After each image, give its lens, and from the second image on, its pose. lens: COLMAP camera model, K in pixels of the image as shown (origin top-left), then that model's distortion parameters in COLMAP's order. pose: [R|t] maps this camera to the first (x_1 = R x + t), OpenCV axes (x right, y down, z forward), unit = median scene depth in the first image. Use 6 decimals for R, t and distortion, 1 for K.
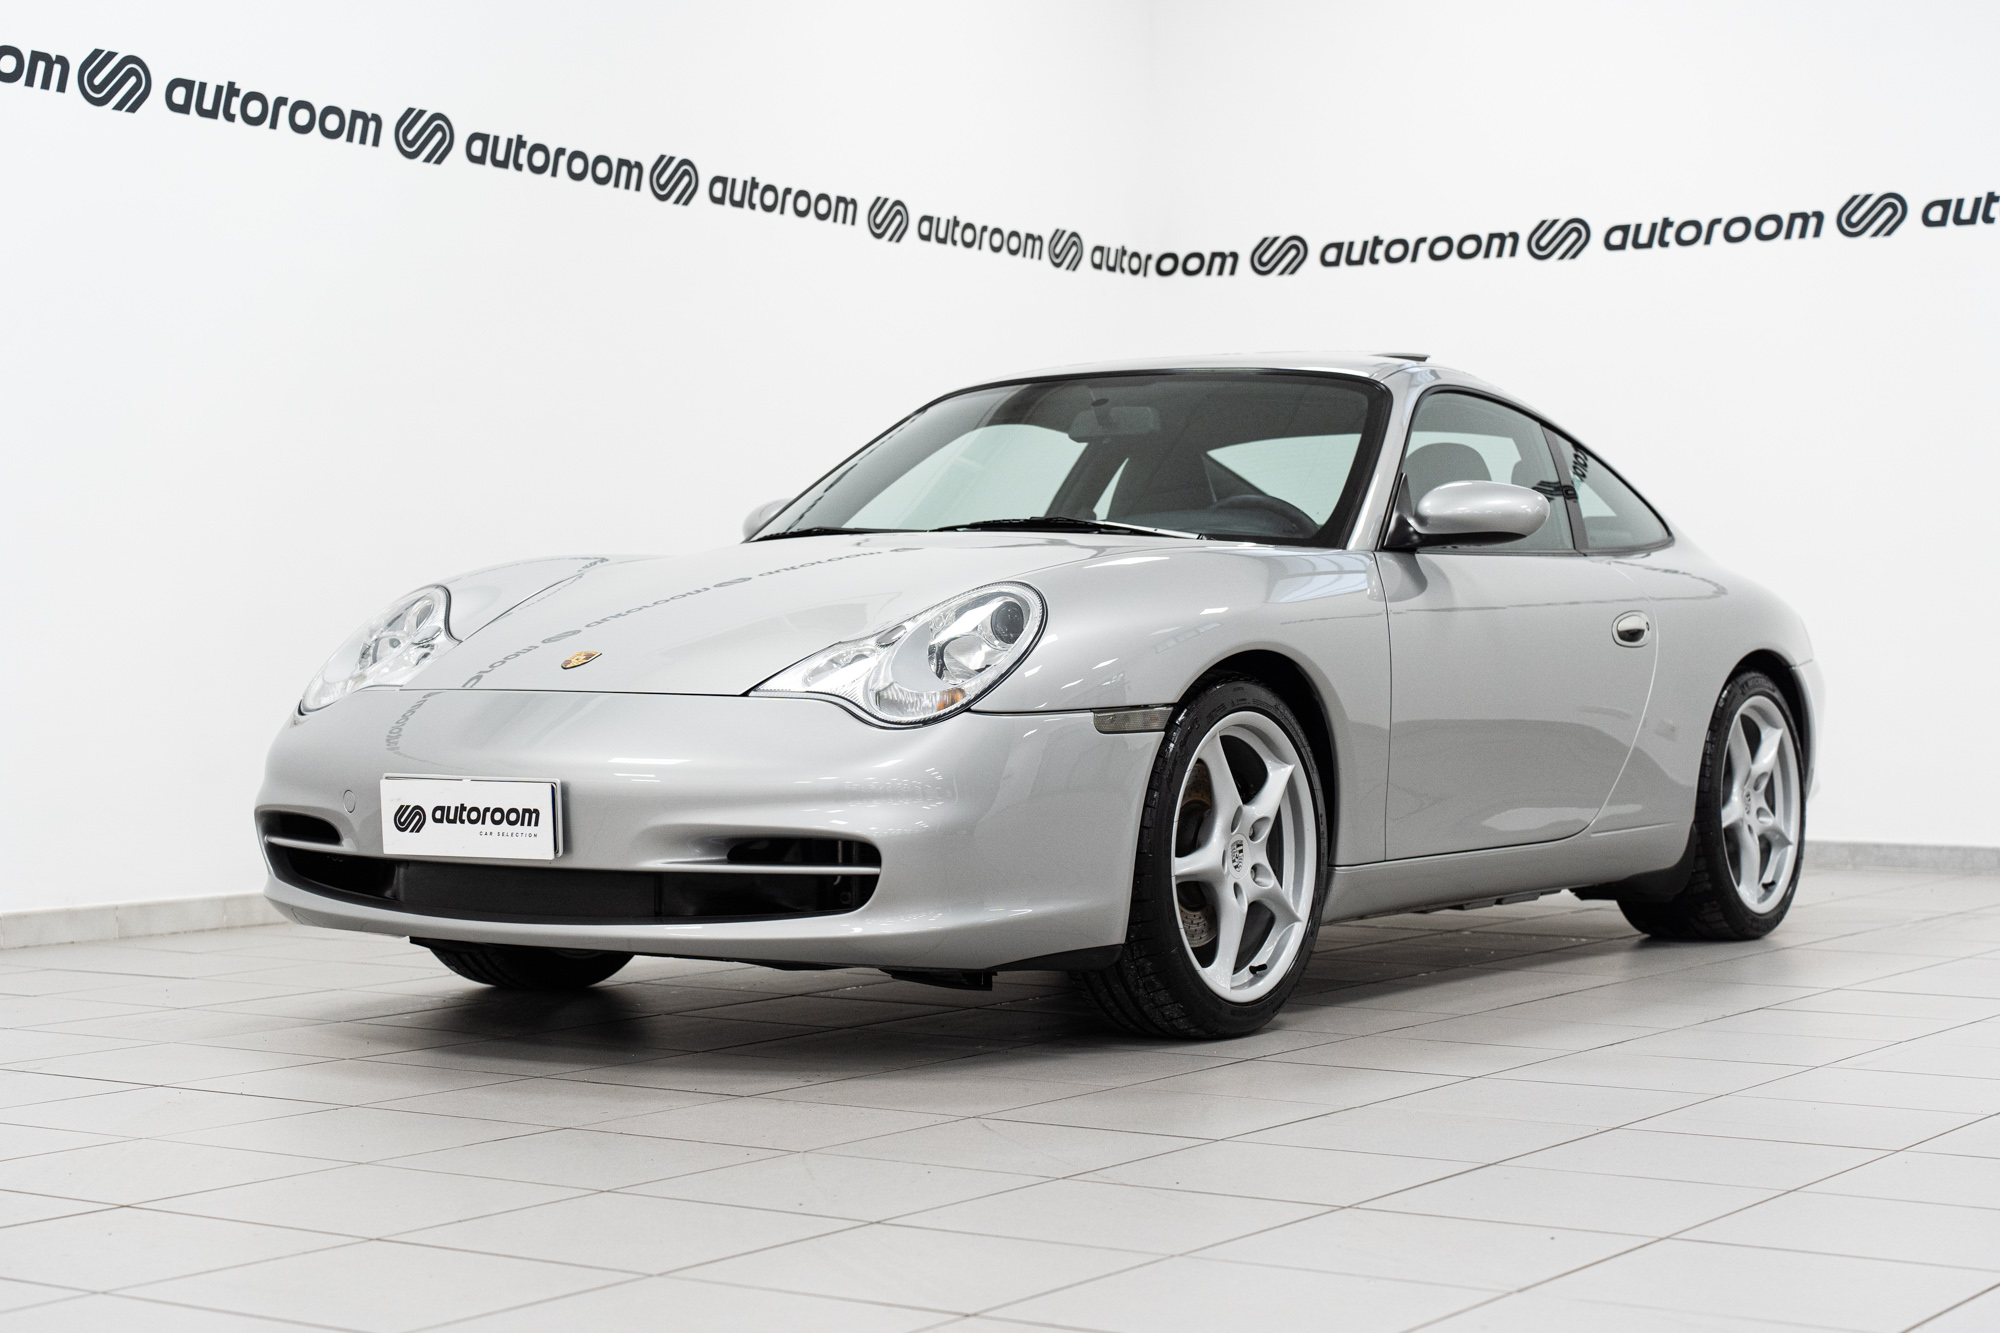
lens RADIAL K [[3465.6, 0, 1004.2], [0, 3465.6, 669.7], [0, 0, 1]] dist [0.226555, 0.000000]
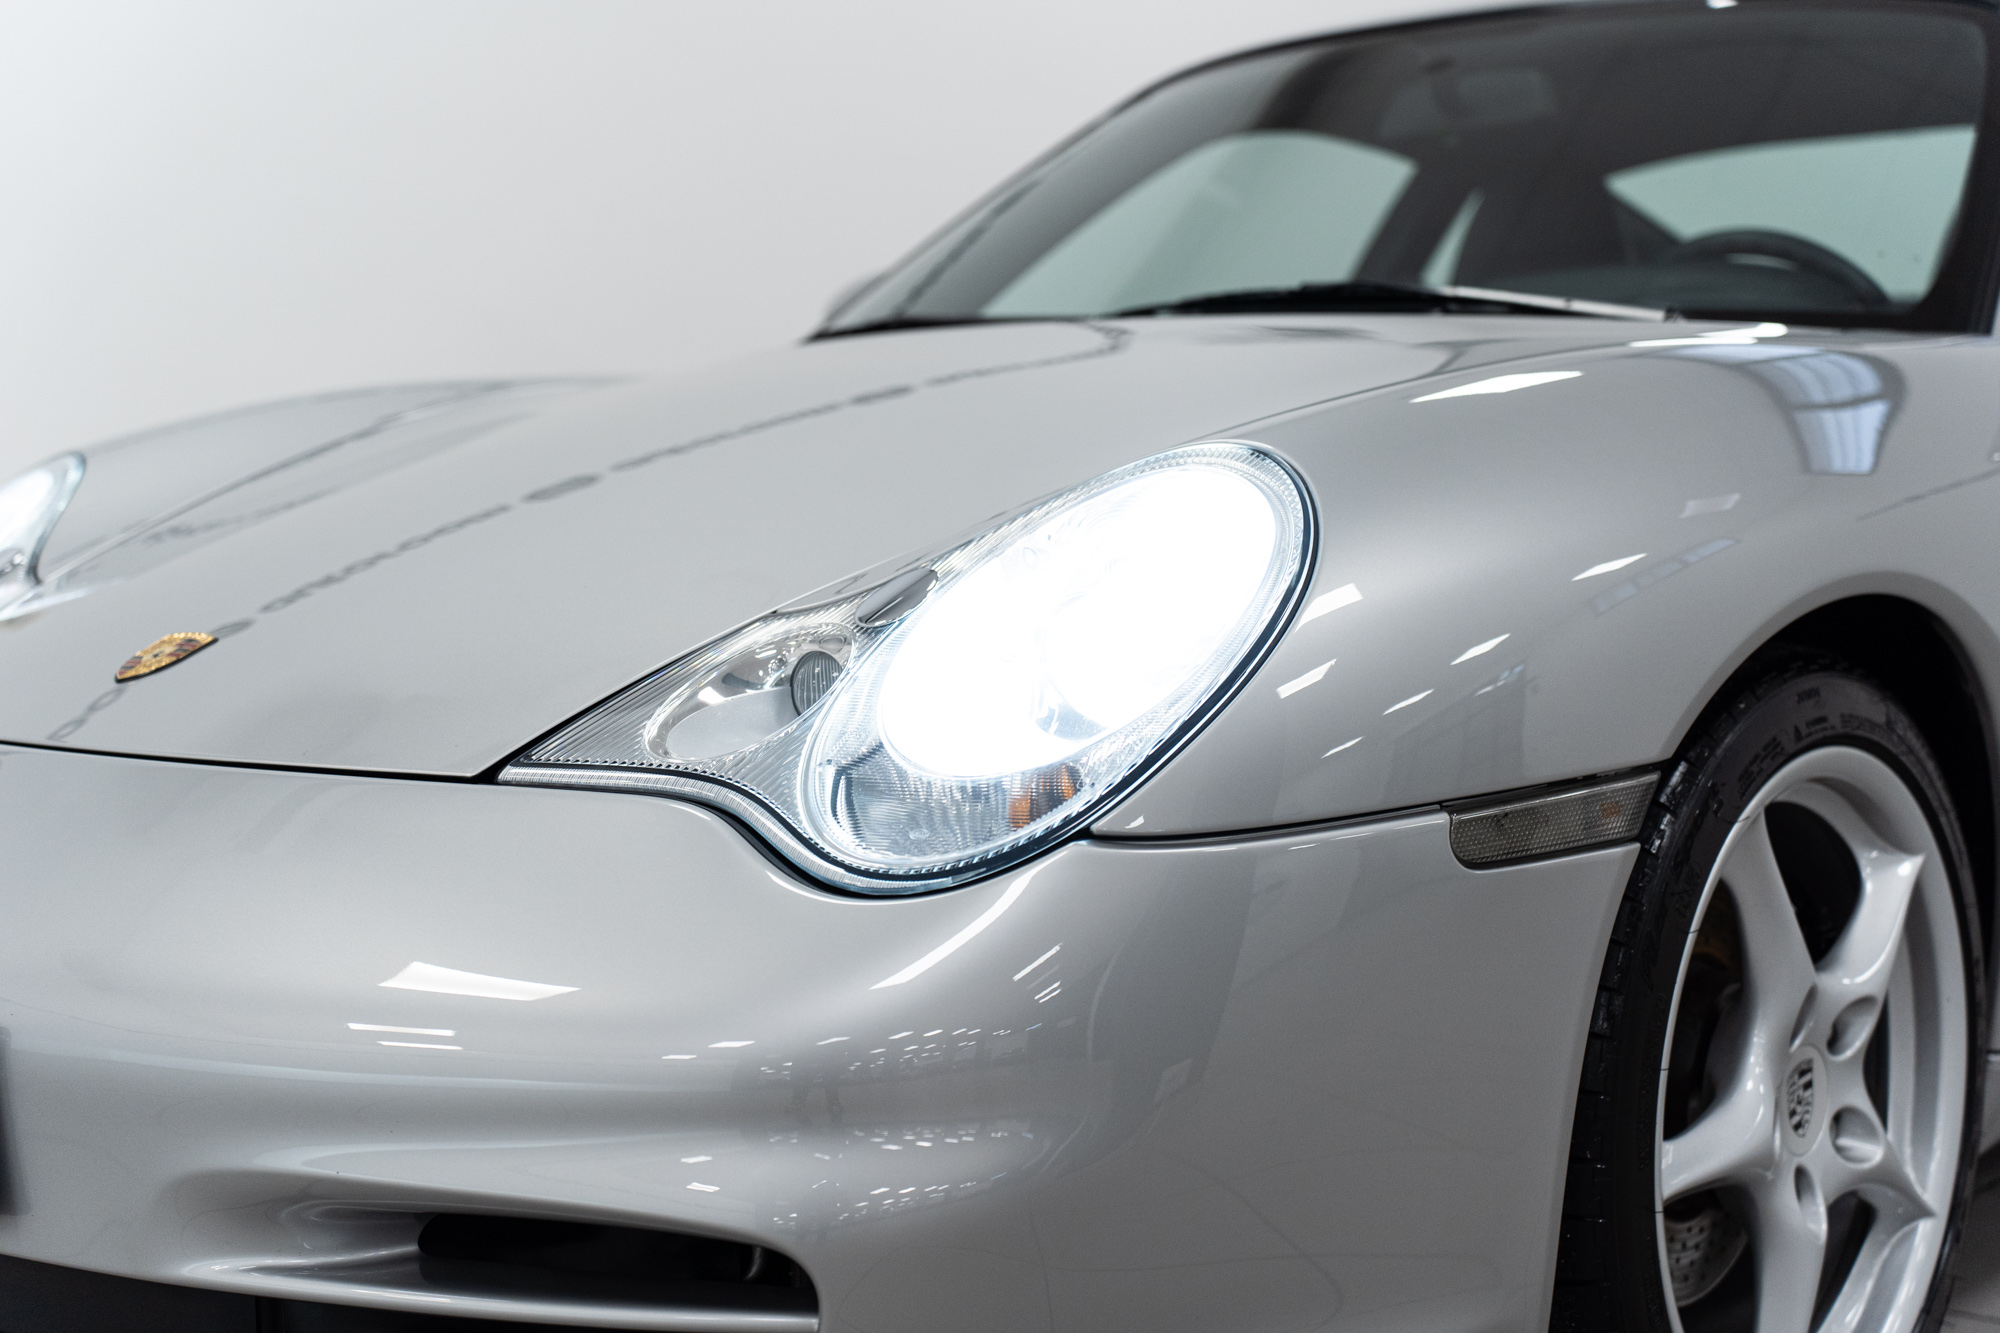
lens RADIAL K [[2951.7, 0, 1006.3], [0, 2951.7, 649.4], [0, 0, 1]] dist [-0.061409, 0.000000]
pose [[0.993541, -0.012331, -0.112803, 0.013553], [0.020324, 0.997341, 0.069980, -0.024629], [0.111640, -0.071820, 0.991150, 0.638936]]
